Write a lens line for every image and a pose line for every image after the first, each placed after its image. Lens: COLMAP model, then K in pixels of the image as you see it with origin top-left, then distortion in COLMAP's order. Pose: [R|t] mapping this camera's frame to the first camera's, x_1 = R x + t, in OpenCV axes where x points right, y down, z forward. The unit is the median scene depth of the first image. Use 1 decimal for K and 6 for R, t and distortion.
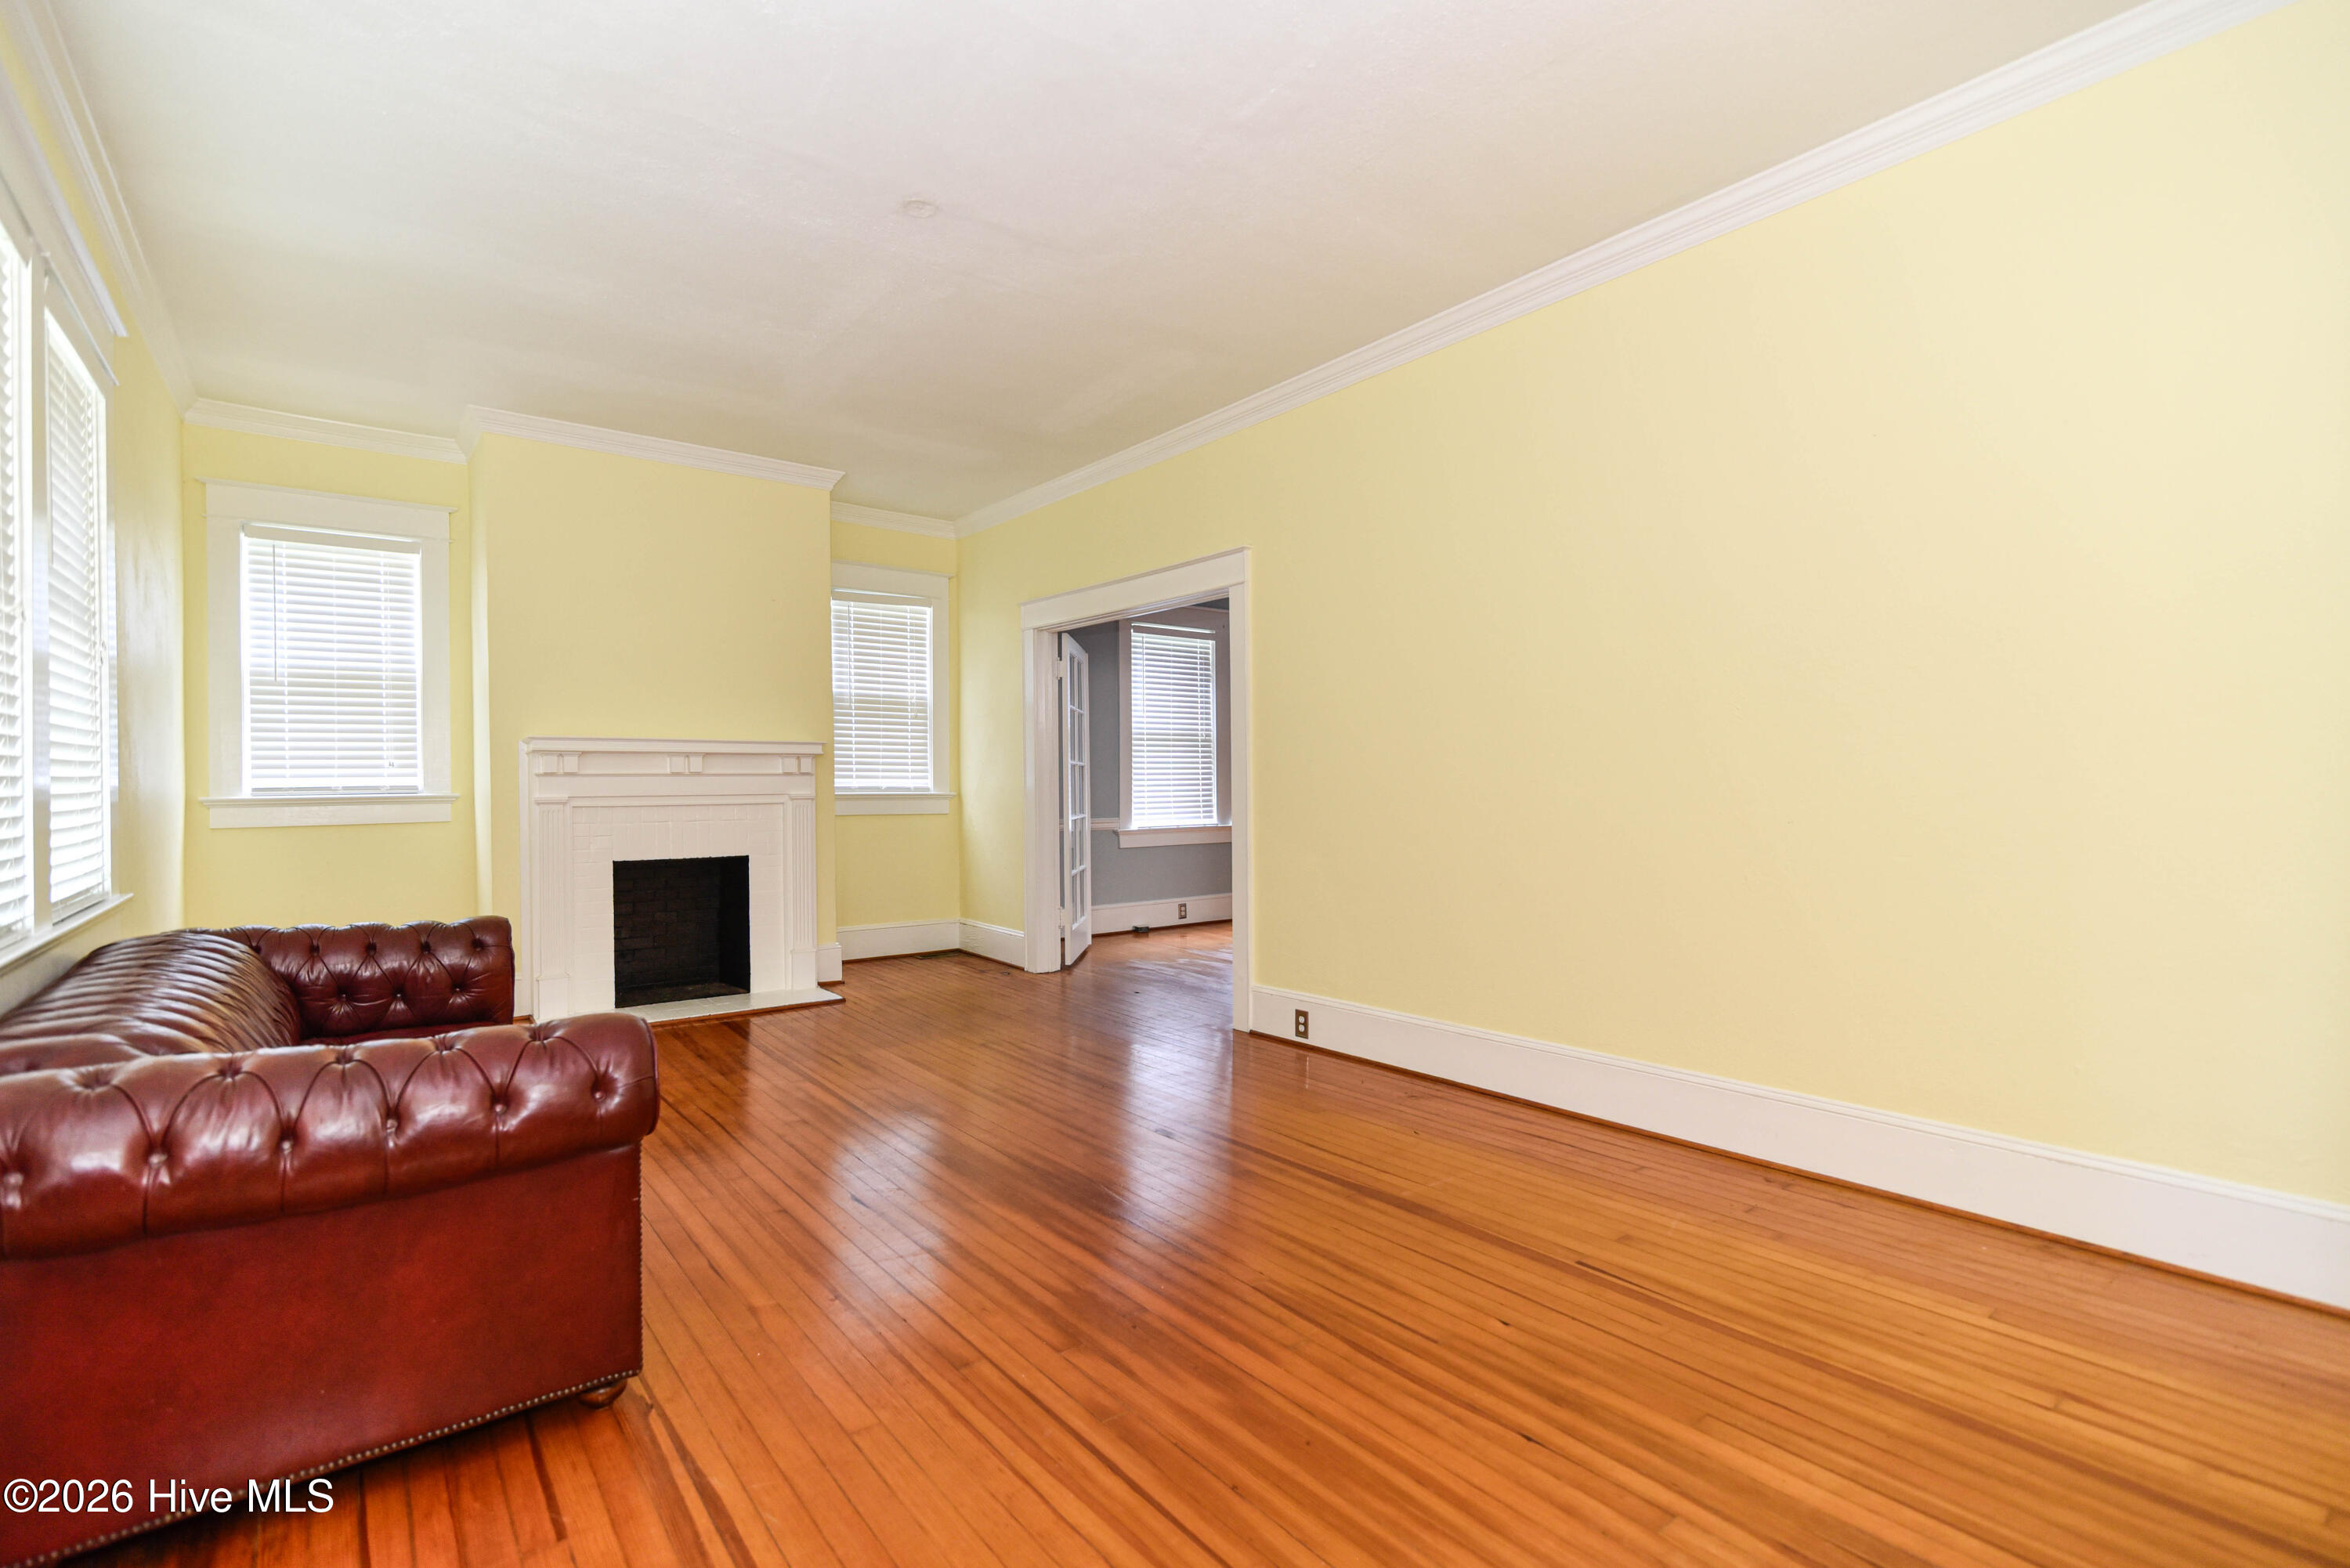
lens RADIAL K [[1084.4, 0, 1158.1], [0, 1084.4, 793.1], [0, 0, 1]] dist [0.000964, 0.000330]
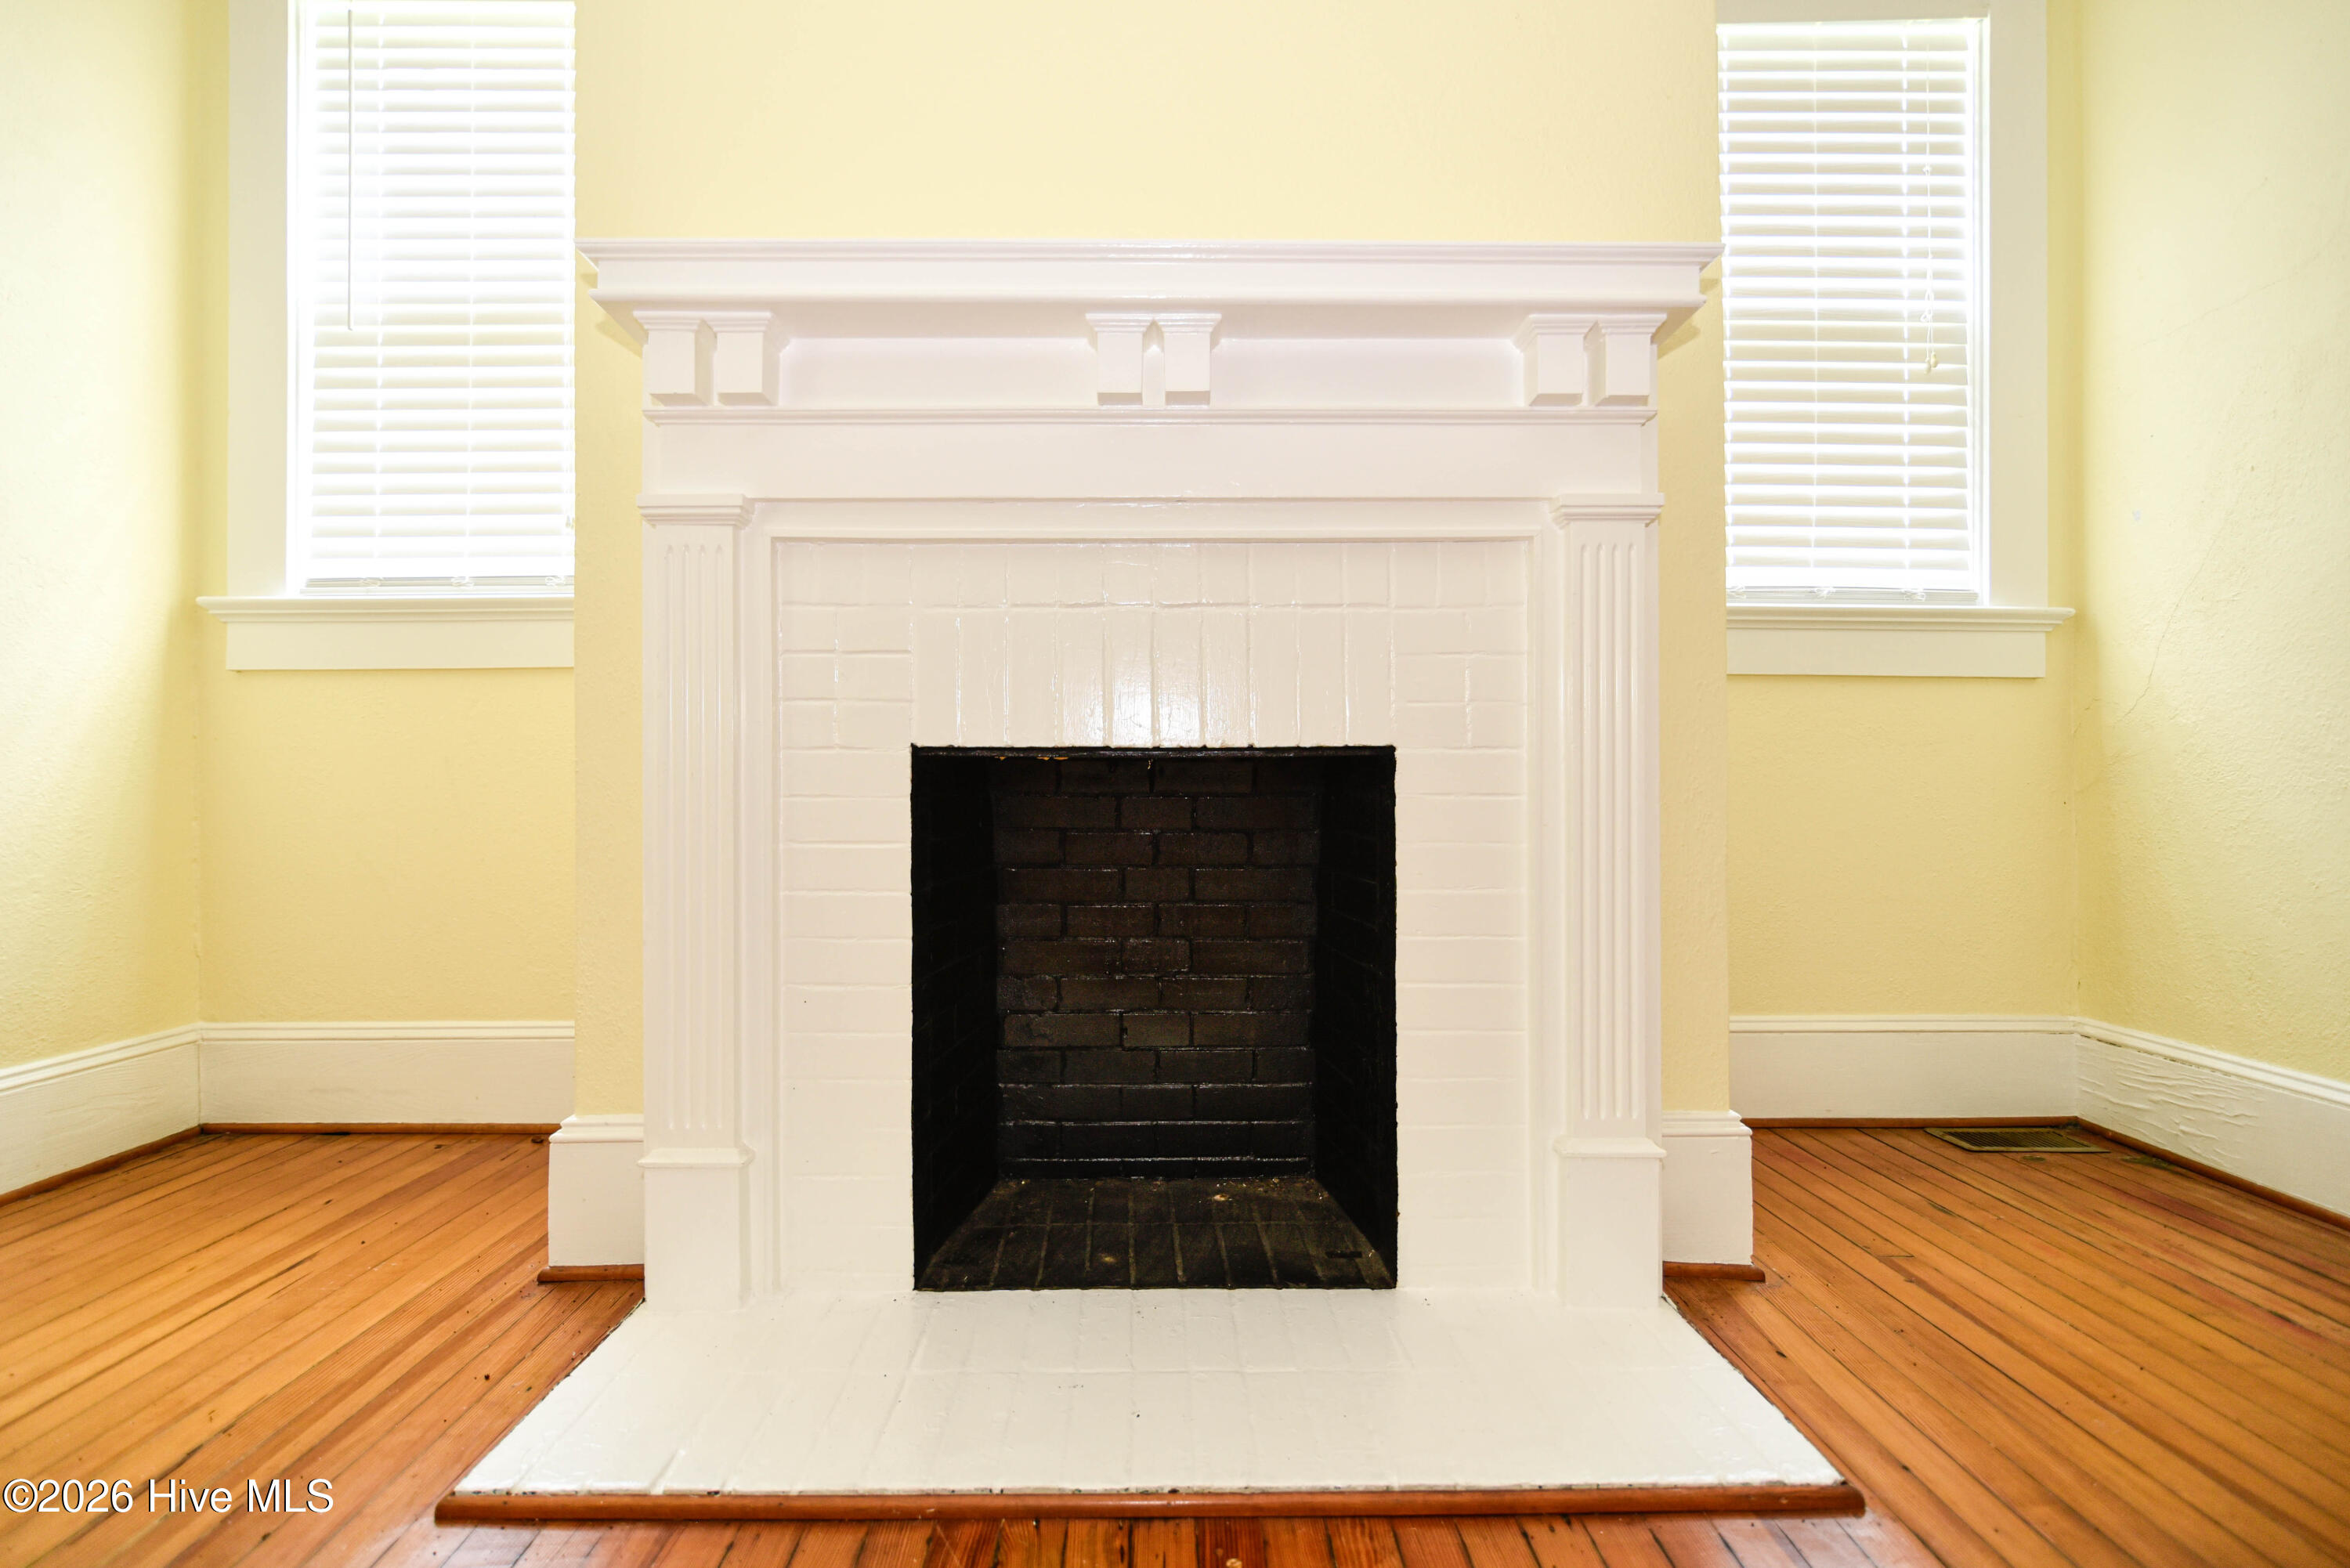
lens RADIAL K [[1084.4, 0, 1158.1], [0, 1084.4, 793.1], [0, 0, 1]] dist [0.000964, 0.000330]
pose [[0.802155, 0.006036, -0.597085, -0.267152], [-0.008110, 0.999967, -0.000787, 0.069802], [0.597060, 0.005473, 0.802178, 0.757415]]
